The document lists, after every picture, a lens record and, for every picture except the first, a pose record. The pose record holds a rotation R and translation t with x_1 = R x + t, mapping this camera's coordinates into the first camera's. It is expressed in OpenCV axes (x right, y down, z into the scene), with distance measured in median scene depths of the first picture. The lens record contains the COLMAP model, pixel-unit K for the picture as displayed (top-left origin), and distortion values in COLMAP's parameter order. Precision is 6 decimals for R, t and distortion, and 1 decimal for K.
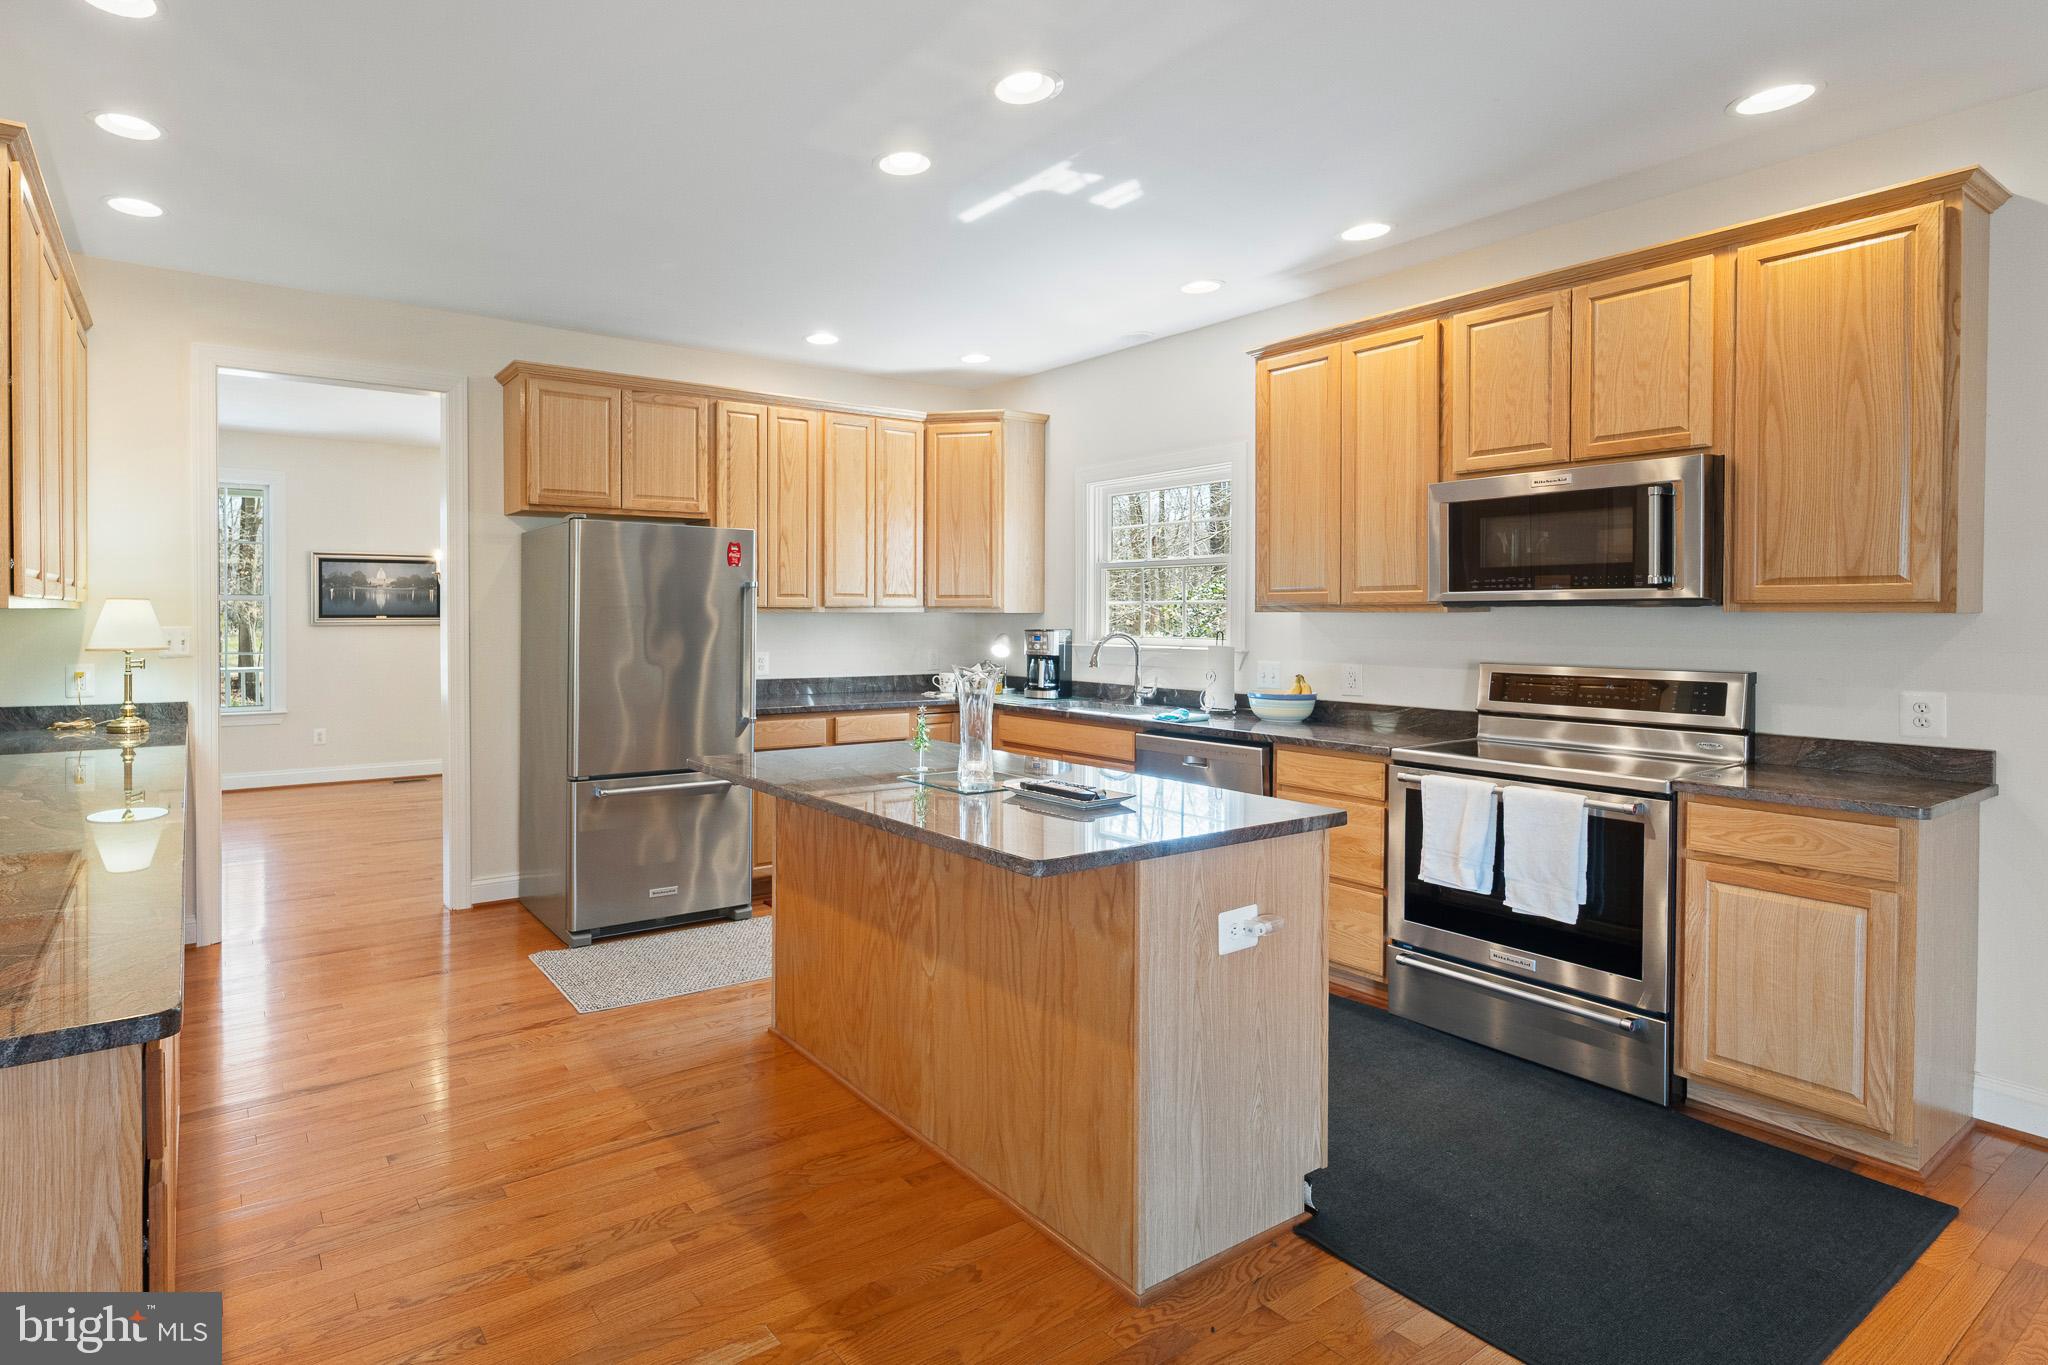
lens RADIAL K [[1052.7, 0, 1021.6], [0, 1052.7, 630.6], [0, 0, 1]] dist [0.001937, -0.000548]
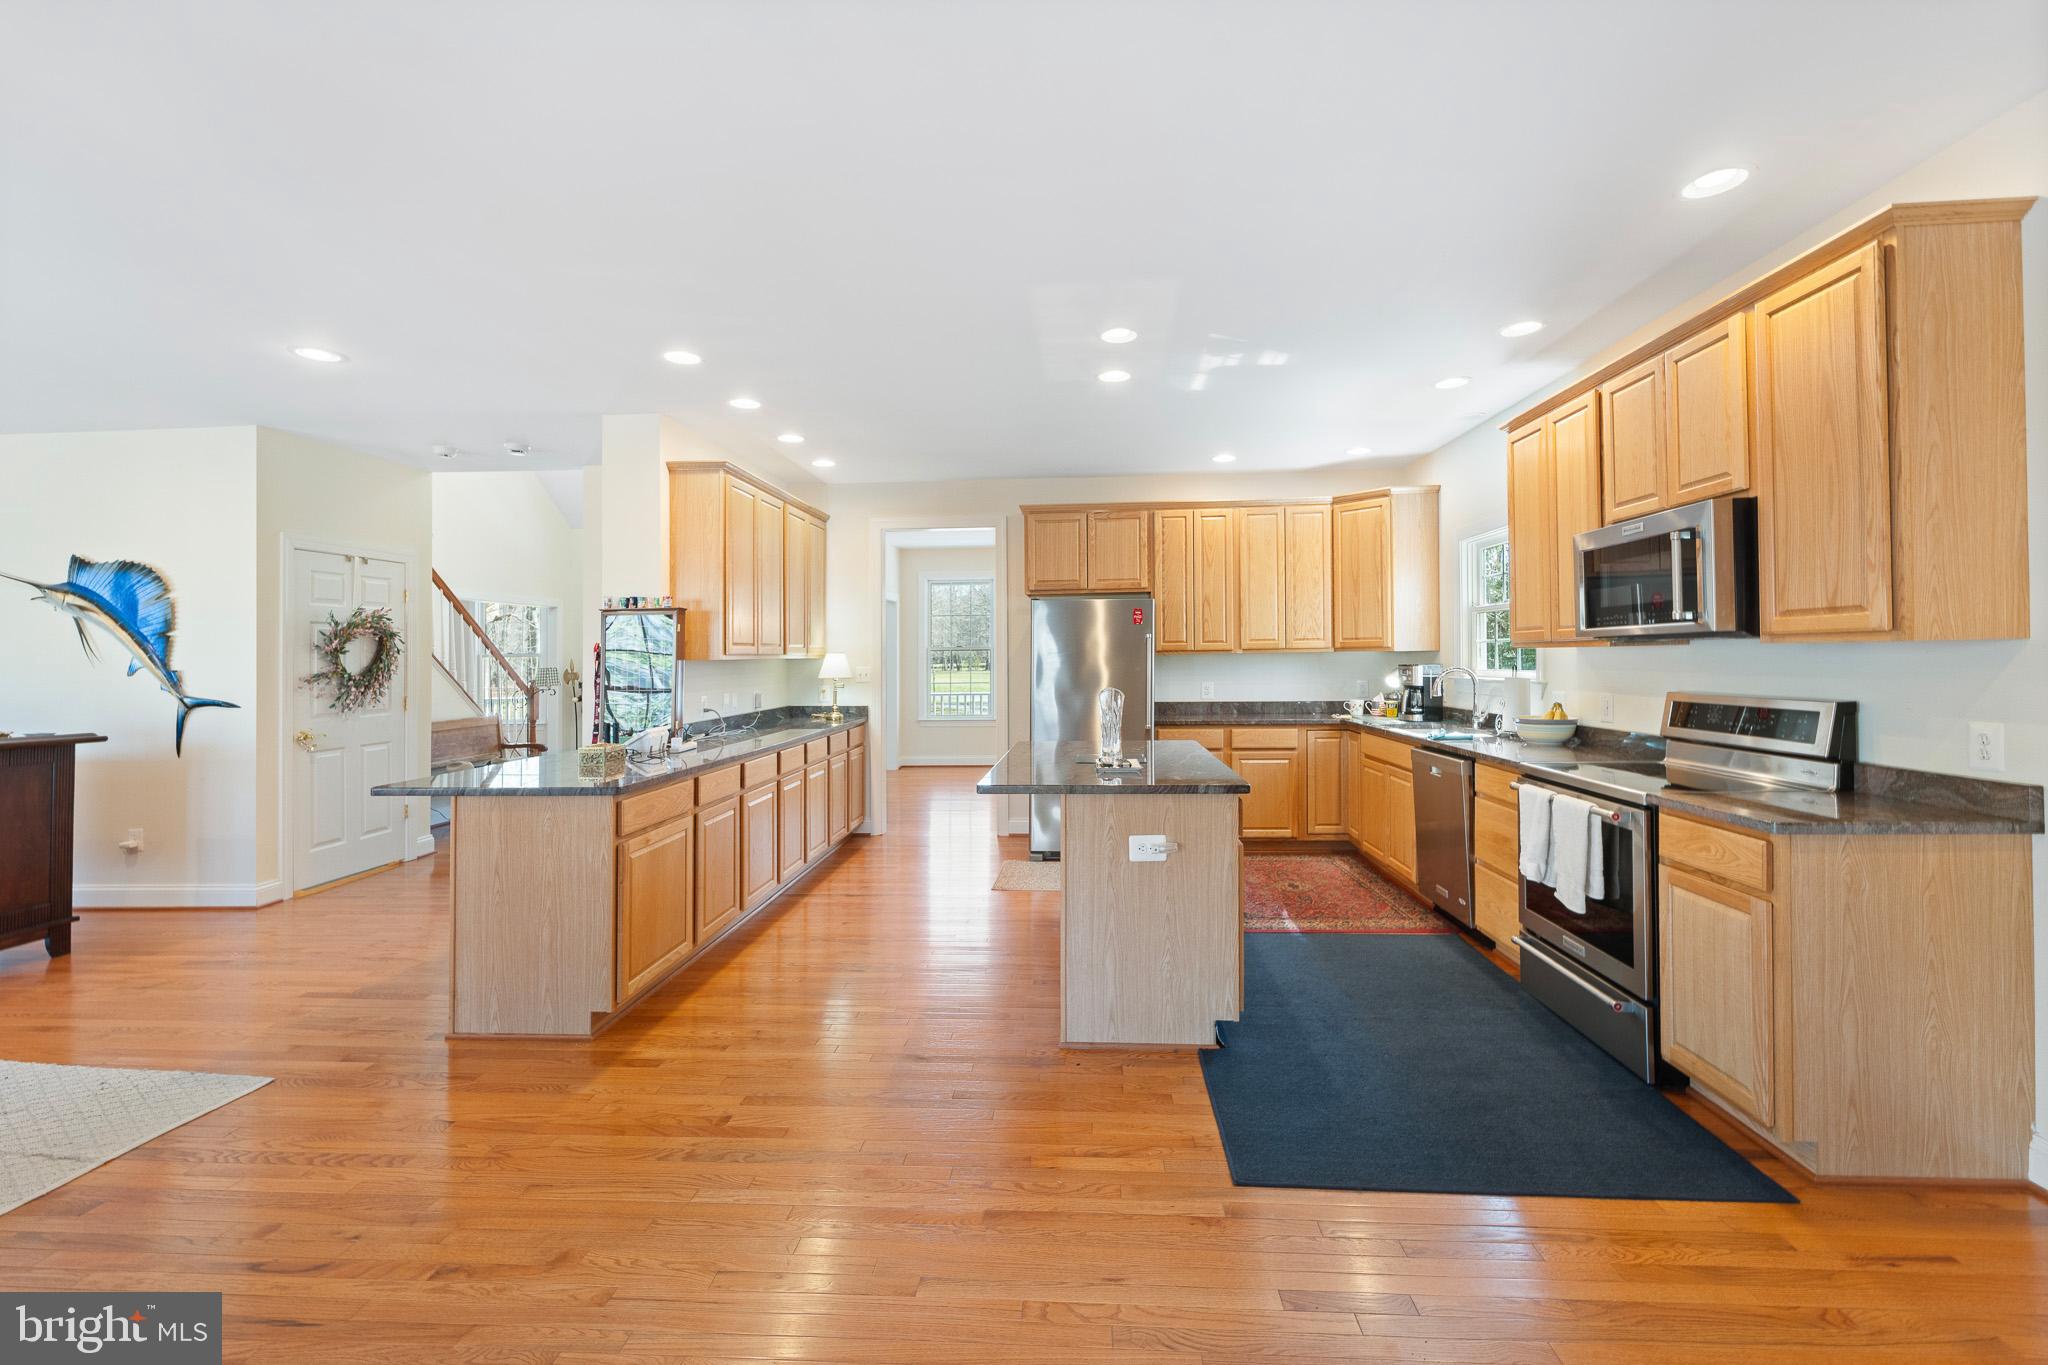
lens RADIAL K [[843.1, 0, 1035.5], [0, 843.1, 641.6], [0, 0, 1]] dist [-0.000279, 0.000472]
pose [[0.813589, -0.024448, -0.580926, 0.515867], [0.006618, 0.999440, -0.032792, 0.003486], [0.581403, 0.022834, 0.813295, -0.106210]]
